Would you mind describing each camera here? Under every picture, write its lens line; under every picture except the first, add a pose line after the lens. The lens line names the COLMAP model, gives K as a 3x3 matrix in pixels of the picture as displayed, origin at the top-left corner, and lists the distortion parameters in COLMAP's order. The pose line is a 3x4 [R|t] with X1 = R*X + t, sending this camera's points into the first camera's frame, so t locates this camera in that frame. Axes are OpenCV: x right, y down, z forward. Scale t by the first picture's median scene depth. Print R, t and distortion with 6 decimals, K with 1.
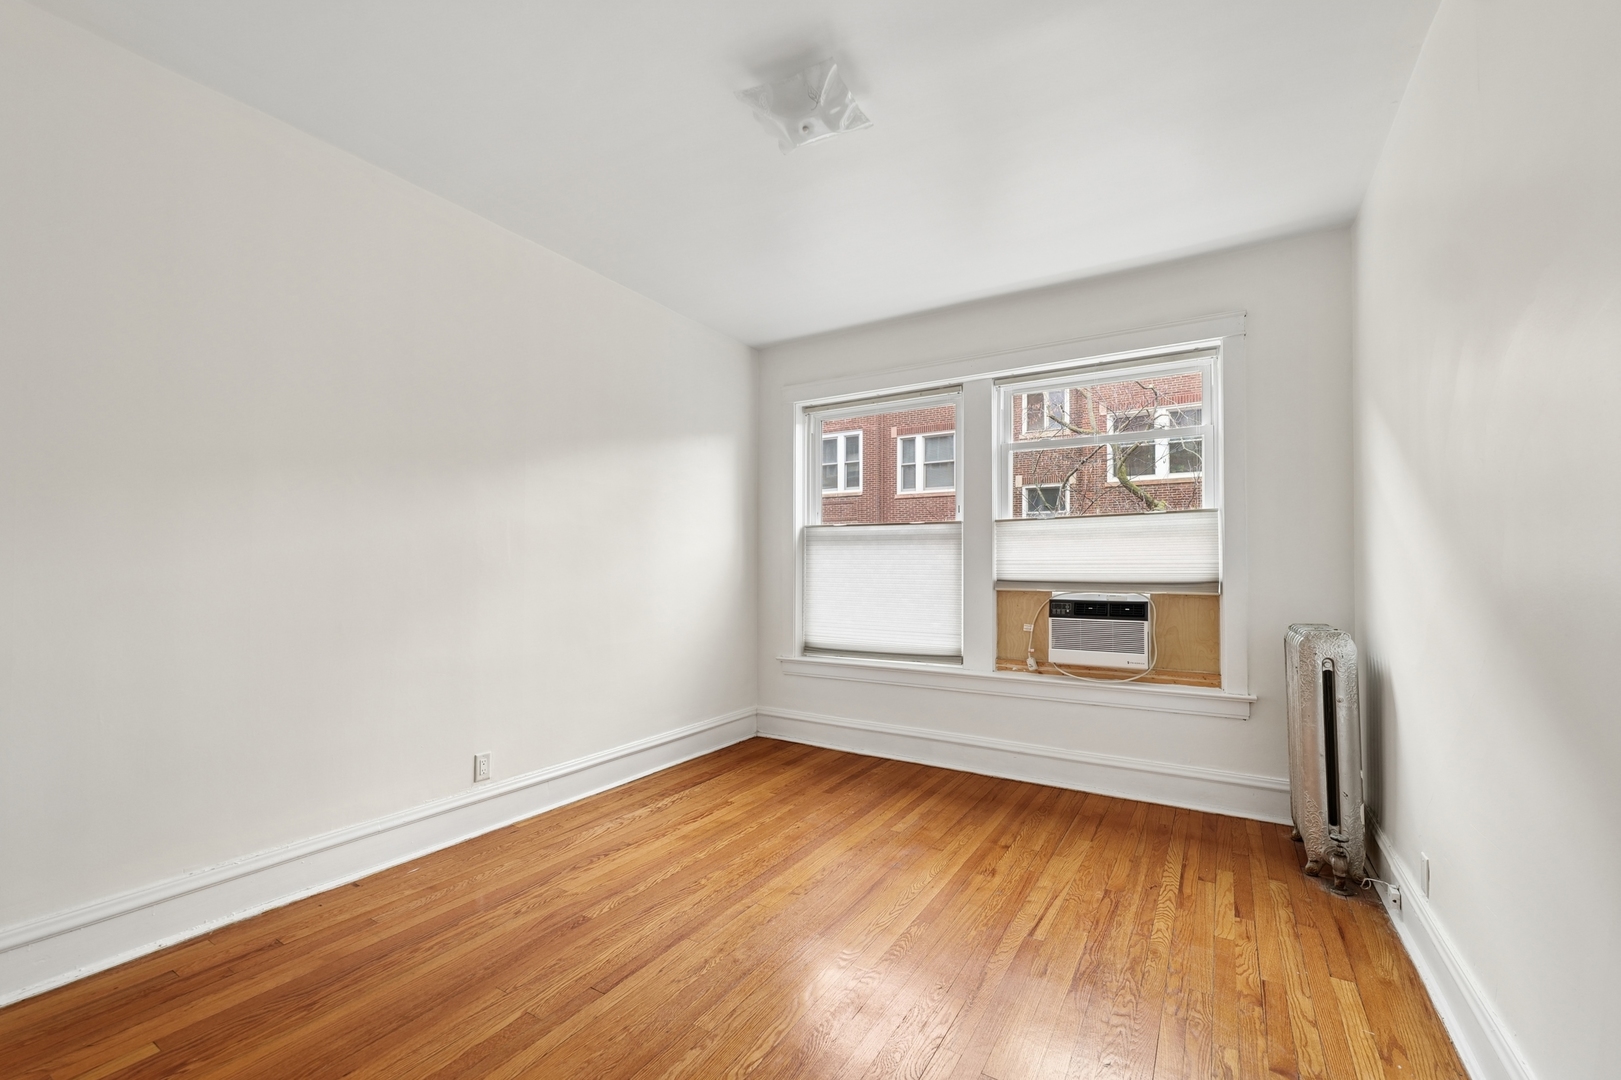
lens RADIAL K [[664.8, 0, 812.2], [0, 664.8, 555.1], [0, 0, 1]] dist [-0.000087, -0.000091]
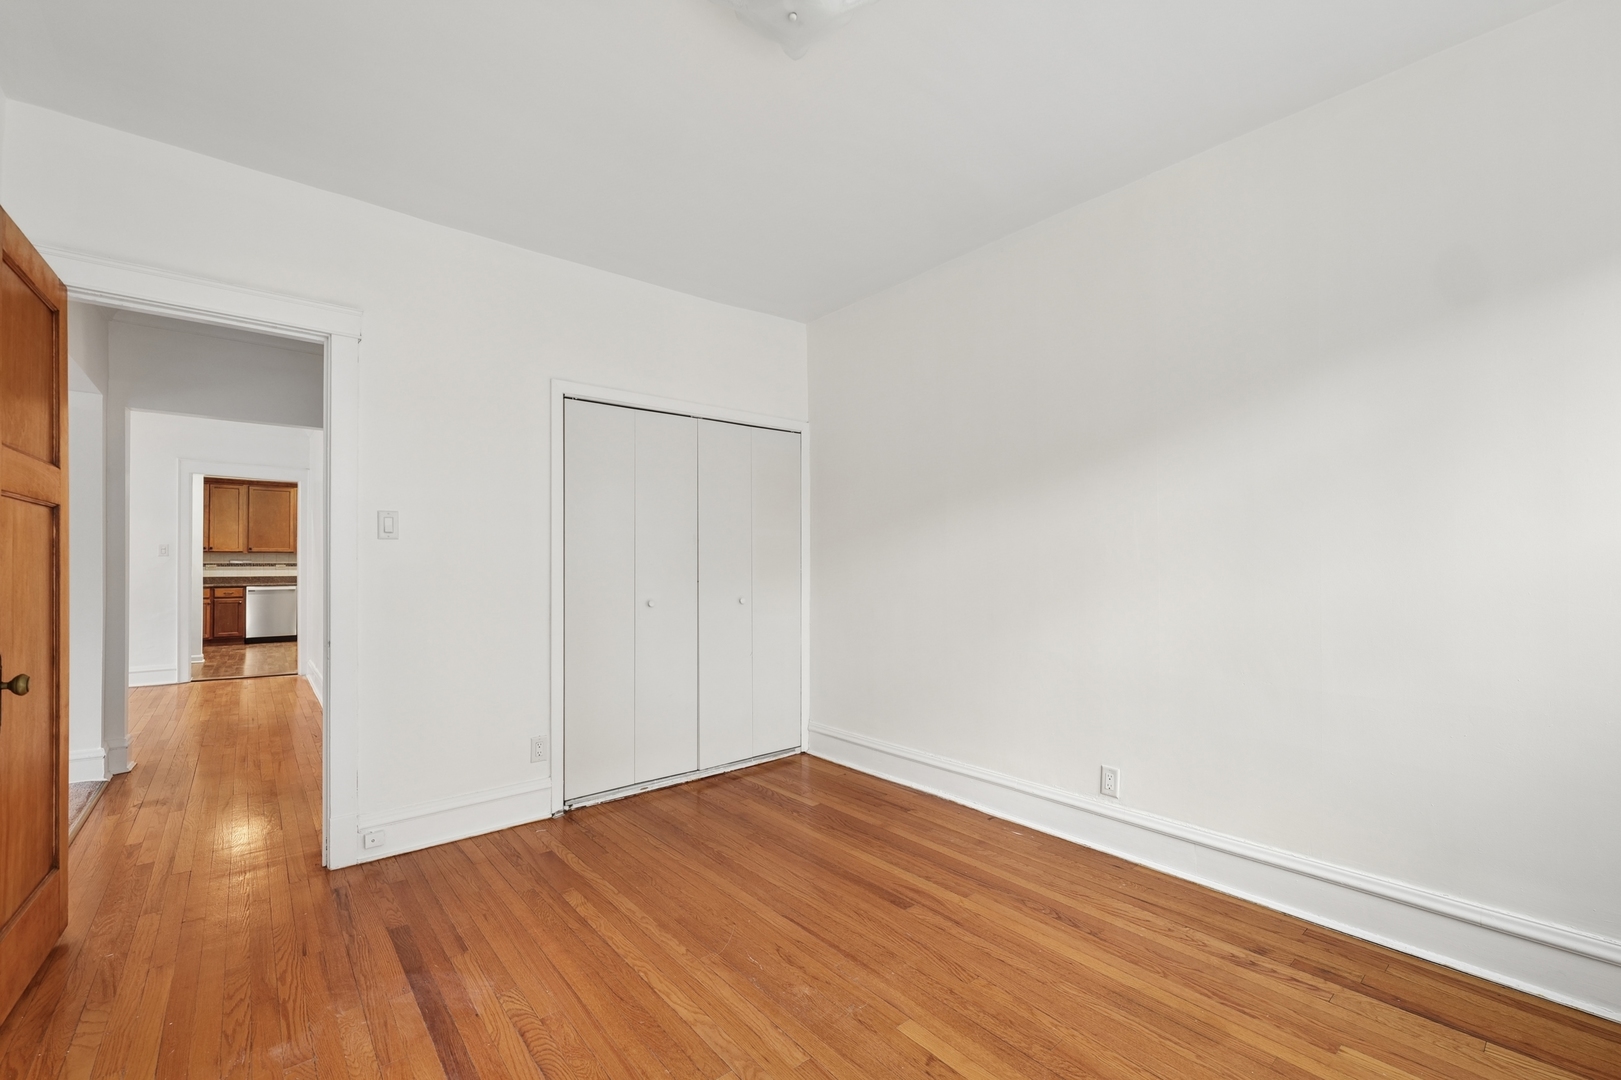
lens RADIAL K [[664.8, 0, 812.2], [0, 664.8, 555.1], [0, 0, 1]] dist [-0.000087, -0.000091]
pose [[-0.304793, -0.015163, -0.952298, 0.658683], [0.019434, 0.999566, -0.022135, 0.014914], [0.952220, -0.025254, -0.304366, 1.112353]]
